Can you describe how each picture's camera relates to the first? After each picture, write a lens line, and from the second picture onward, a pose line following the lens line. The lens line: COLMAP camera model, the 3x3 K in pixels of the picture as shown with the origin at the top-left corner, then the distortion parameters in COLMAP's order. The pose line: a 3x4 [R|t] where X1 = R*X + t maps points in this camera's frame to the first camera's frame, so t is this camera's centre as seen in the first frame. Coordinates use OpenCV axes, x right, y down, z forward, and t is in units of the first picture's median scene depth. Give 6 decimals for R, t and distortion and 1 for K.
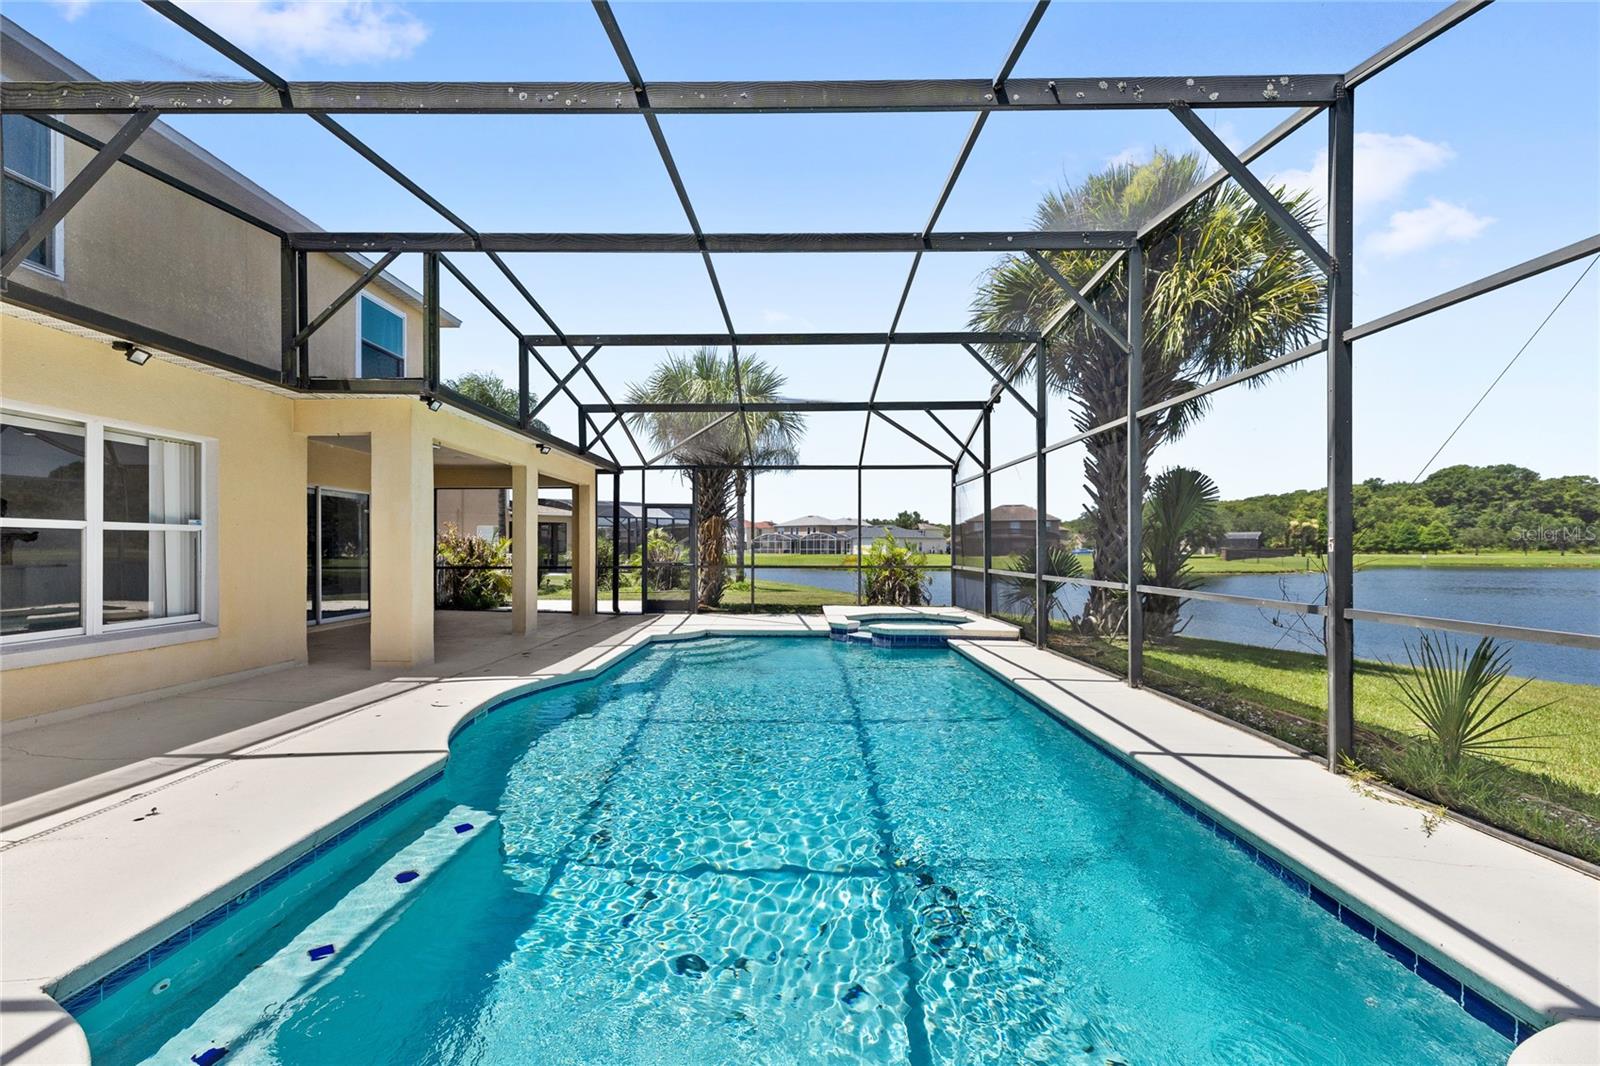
lens RADIAL K [[685.1, 0, 794.0], [0, 685.1, 549.2], [0, 0, 1]] dist [0.001373, 0.000524]
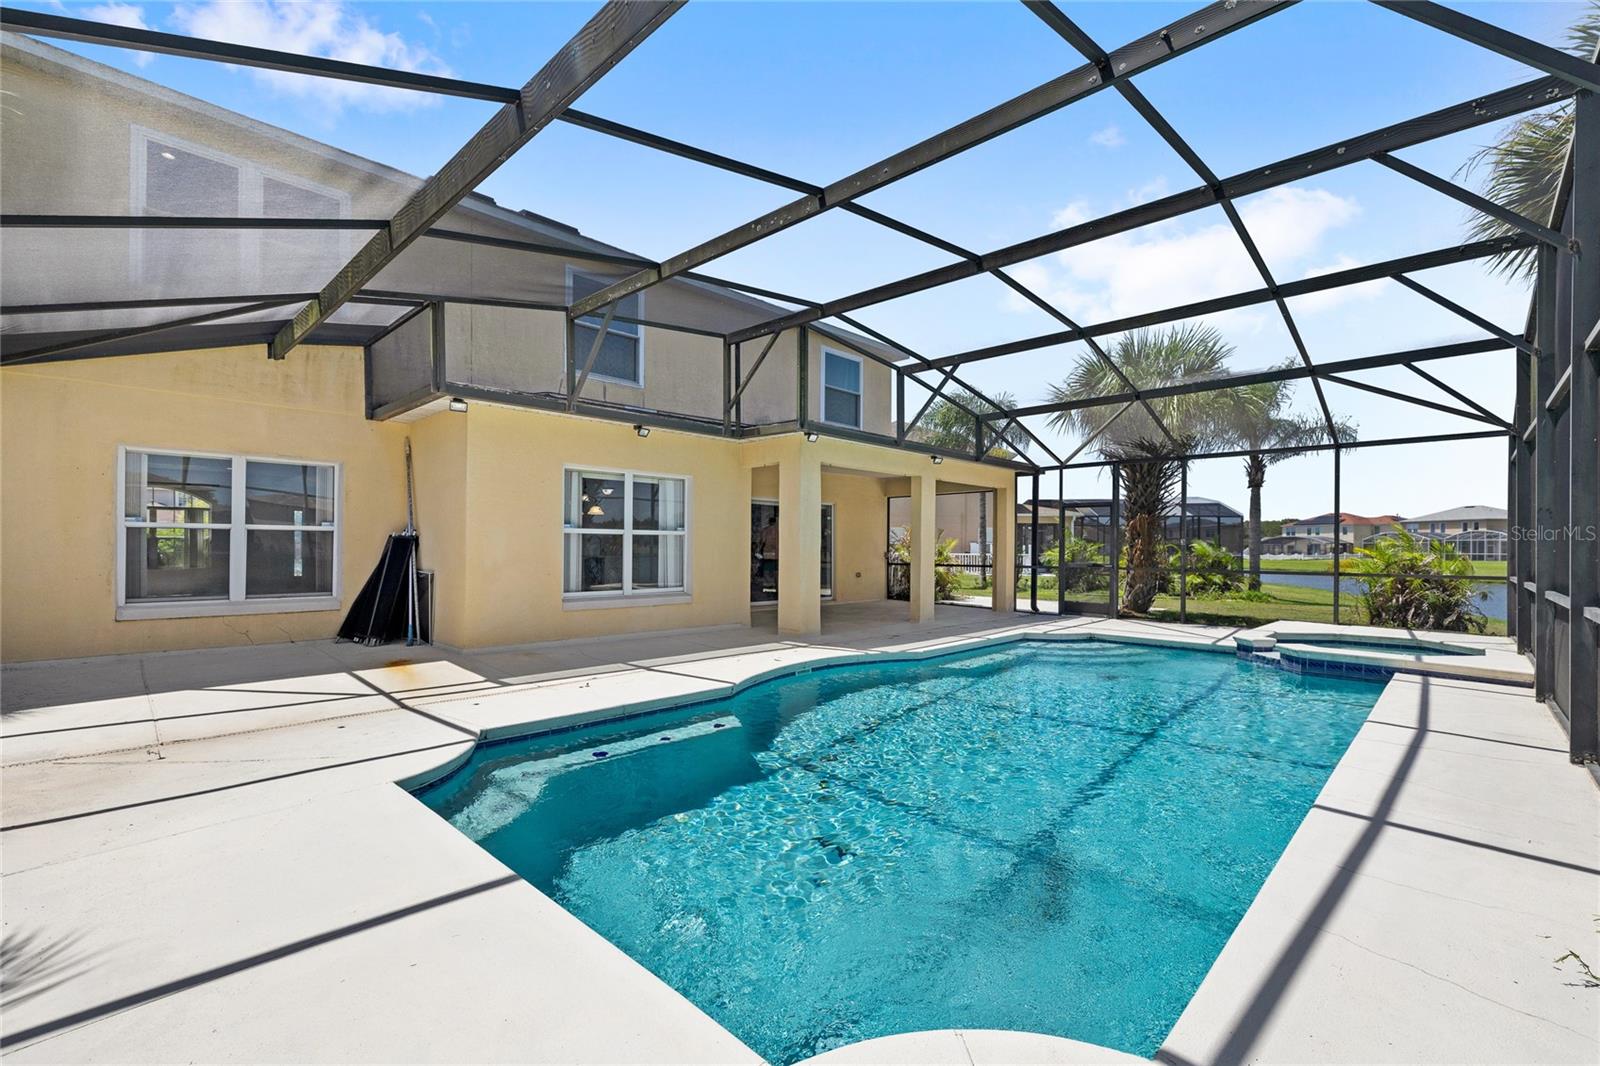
lens RADIAL K [[704.0, 0, 795.1], [0, 704.0, 548.6], [0, 0, 1]] dist [0.001972, 0.000340]
pose [[0.726535, 0.005755, -0.687105, 0.238867], [-0.007445, 0.999972, 0.000504, 0.001392], [0.687089, 0.004749, 0.726558, -0.002500]]
